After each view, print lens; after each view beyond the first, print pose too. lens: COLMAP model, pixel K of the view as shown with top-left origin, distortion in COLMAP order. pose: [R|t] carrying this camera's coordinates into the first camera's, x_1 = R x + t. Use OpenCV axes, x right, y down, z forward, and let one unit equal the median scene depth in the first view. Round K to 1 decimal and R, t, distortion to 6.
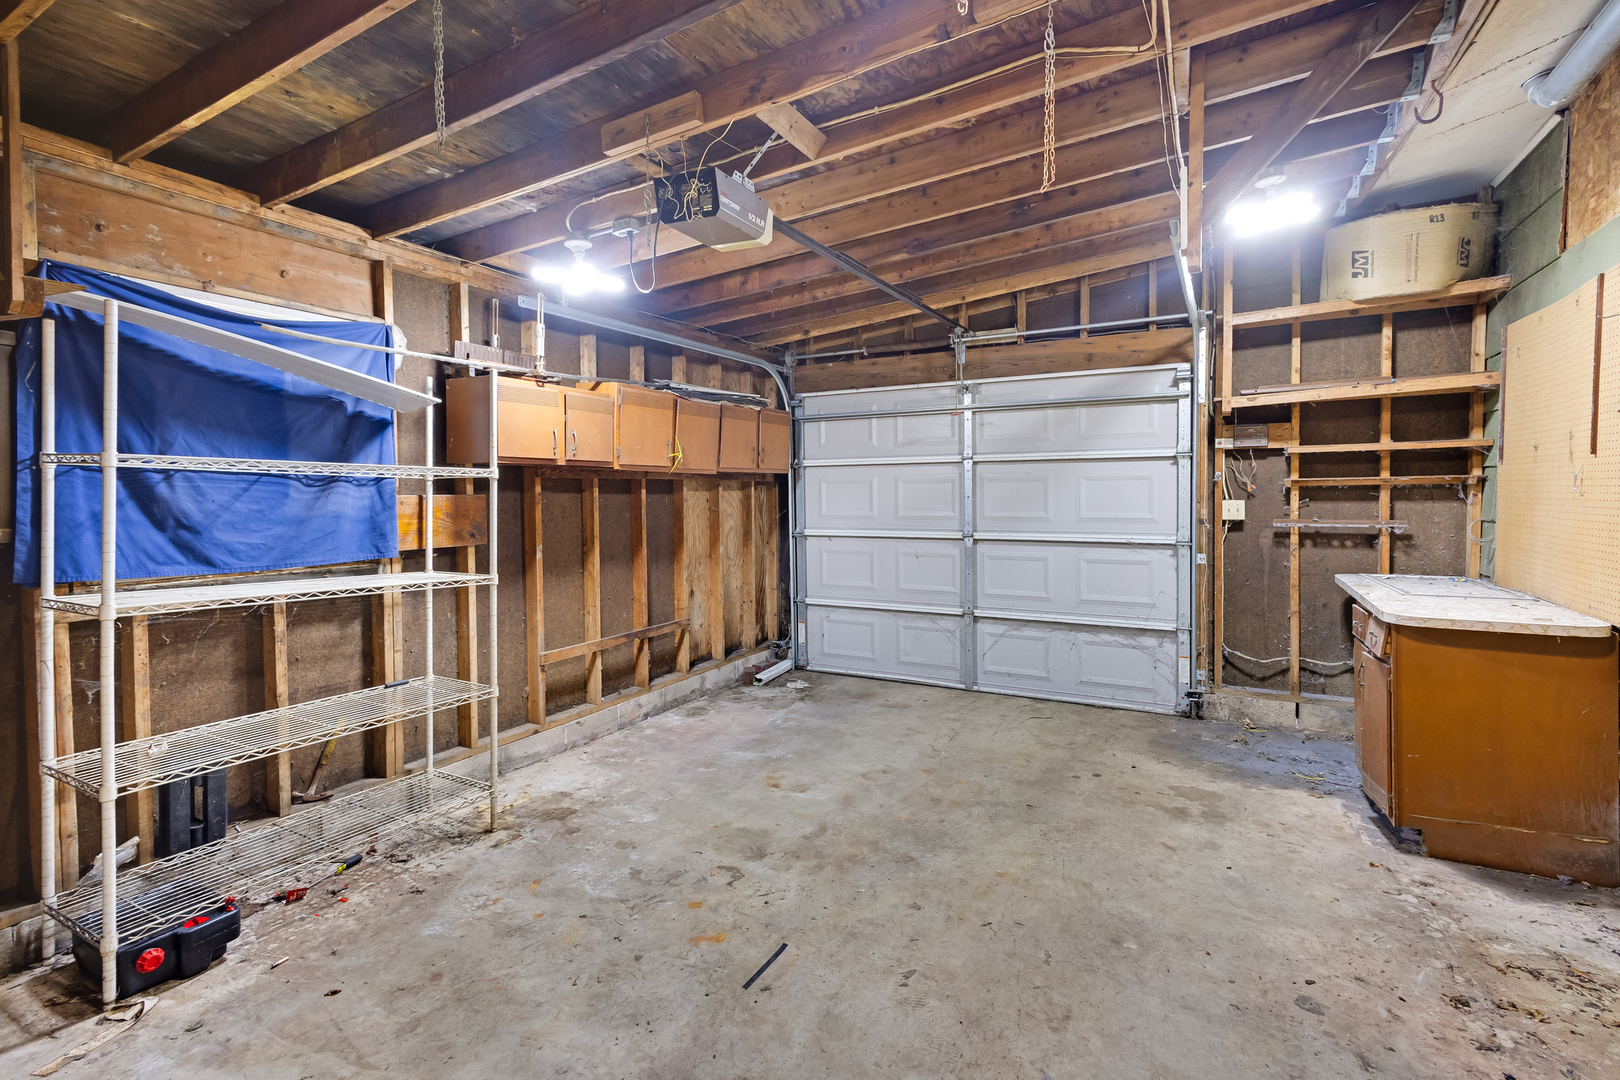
lens RADIAL K [[735.3, 0, 811.4], [0, 735.3, 510.7], [0, 0, 1]] dist [0.014938, -0.000394]
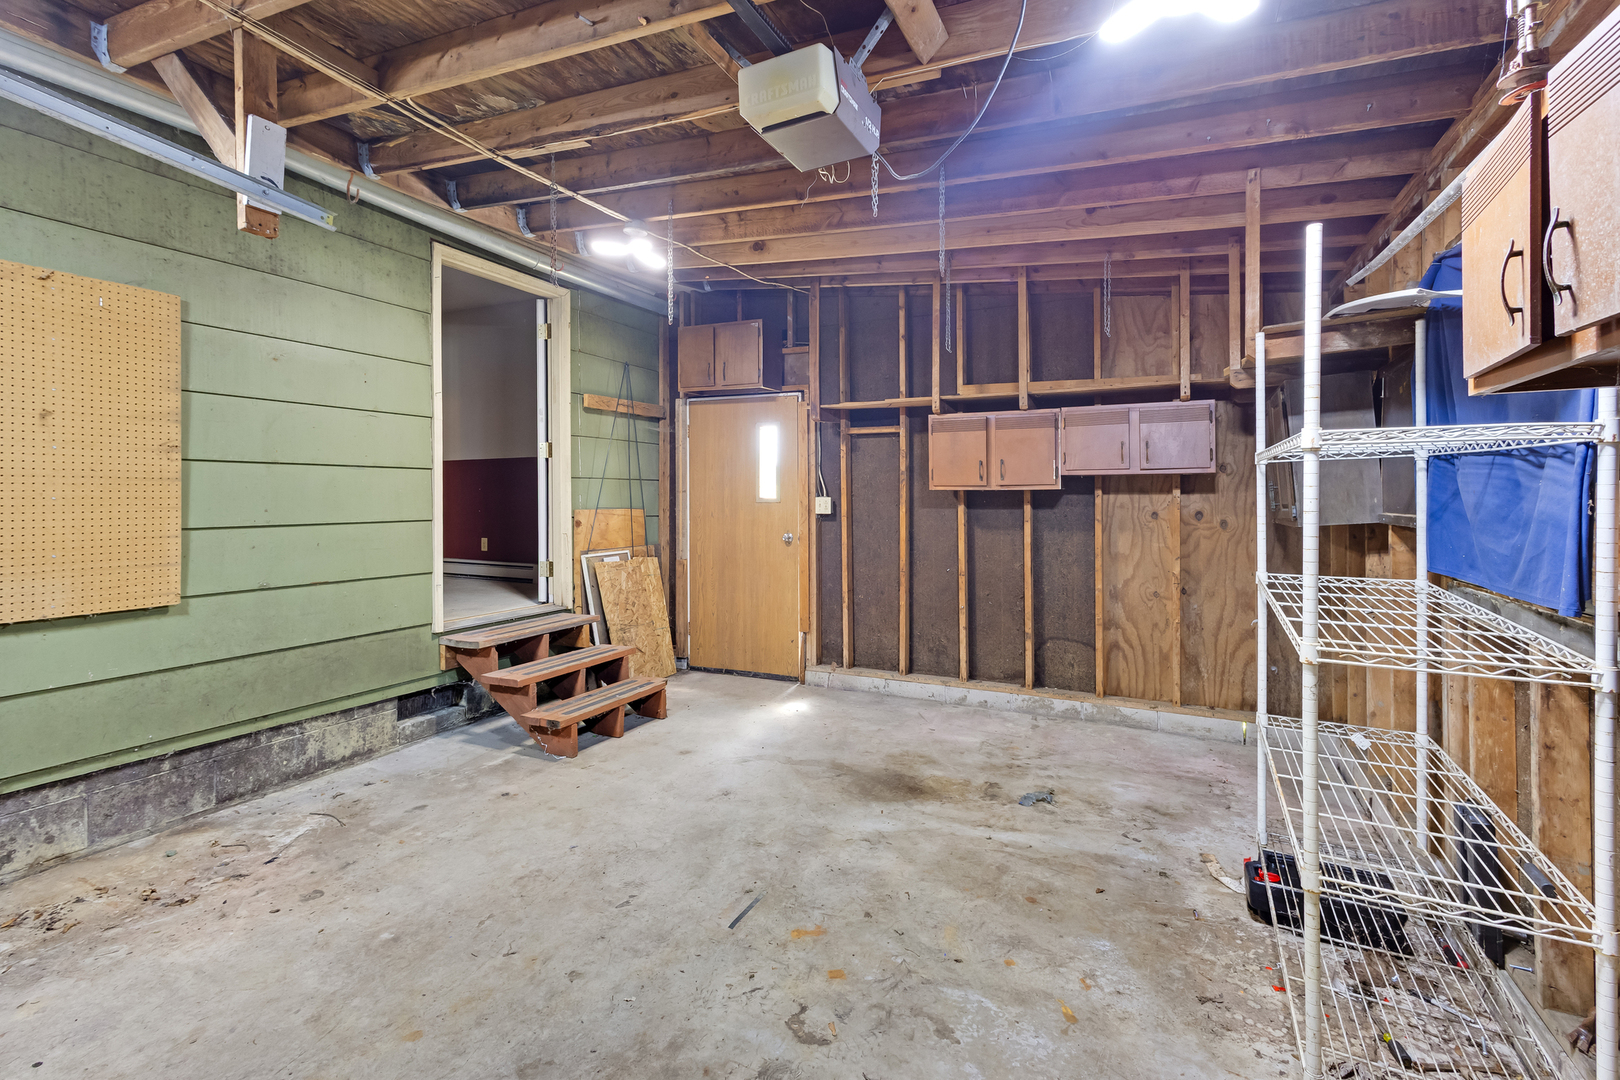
lens RADIAL K [[744.1, 0, 813.7], [0, 744.1, 493.6], [0, 0, 1]] dist [0.012646, 0.000224]
pose [[-0.998386, 0.003440, -0.056697, -0.084523], [0.002227, 0.999768, 0.021438, -0.031874], [0.056758, 0.021277, -0.998161, 1.836647]]
